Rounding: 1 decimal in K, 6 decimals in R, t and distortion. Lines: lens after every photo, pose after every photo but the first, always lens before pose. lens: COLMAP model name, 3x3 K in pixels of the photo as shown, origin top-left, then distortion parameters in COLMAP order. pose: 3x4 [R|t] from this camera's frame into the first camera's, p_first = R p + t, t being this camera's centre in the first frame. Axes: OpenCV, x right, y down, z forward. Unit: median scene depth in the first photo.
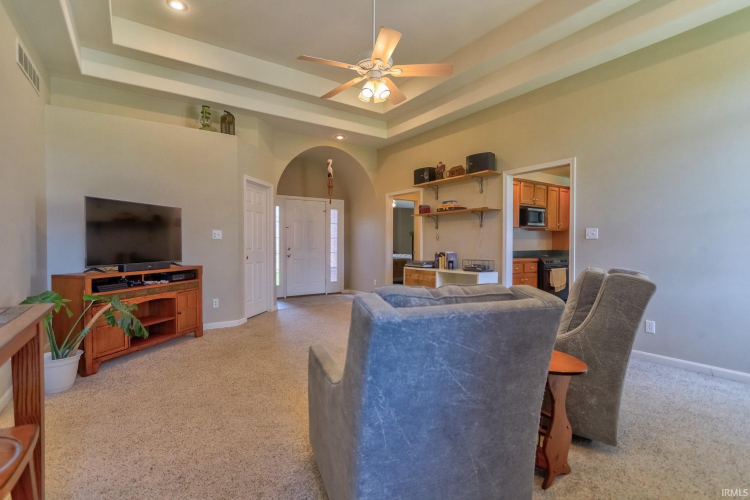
lens RADIAL K [[347.4, 0, 376.2], [0, 347.4, 248.4], [0, 0, 1]] dist [0.006082, 0.000448]
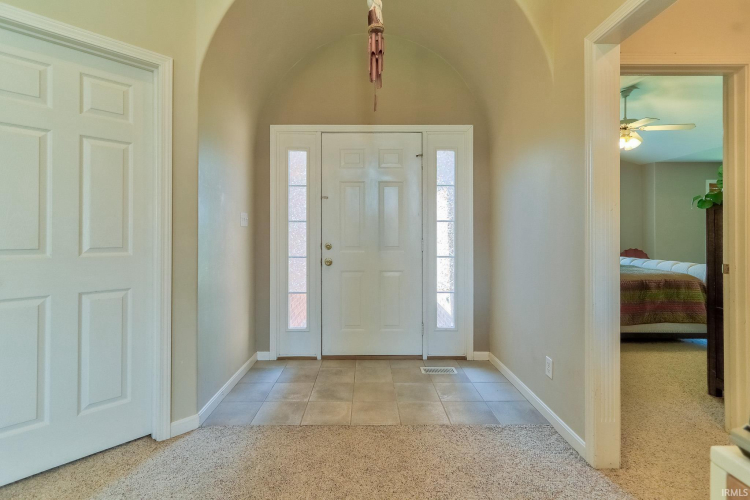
lens RADIAL K [[347.4, 0, 379.4], [0, 347.4, 253.0], [0, 0, 1]] dist [0.006082, 0.000448]
pose [[0.840731, 0.001889, -0.541450, 0.033504], [-0.012458, 0.999797, -0.015856, 0.014377], [0.541310, 0.020076, 0.840583, 0.627041]]
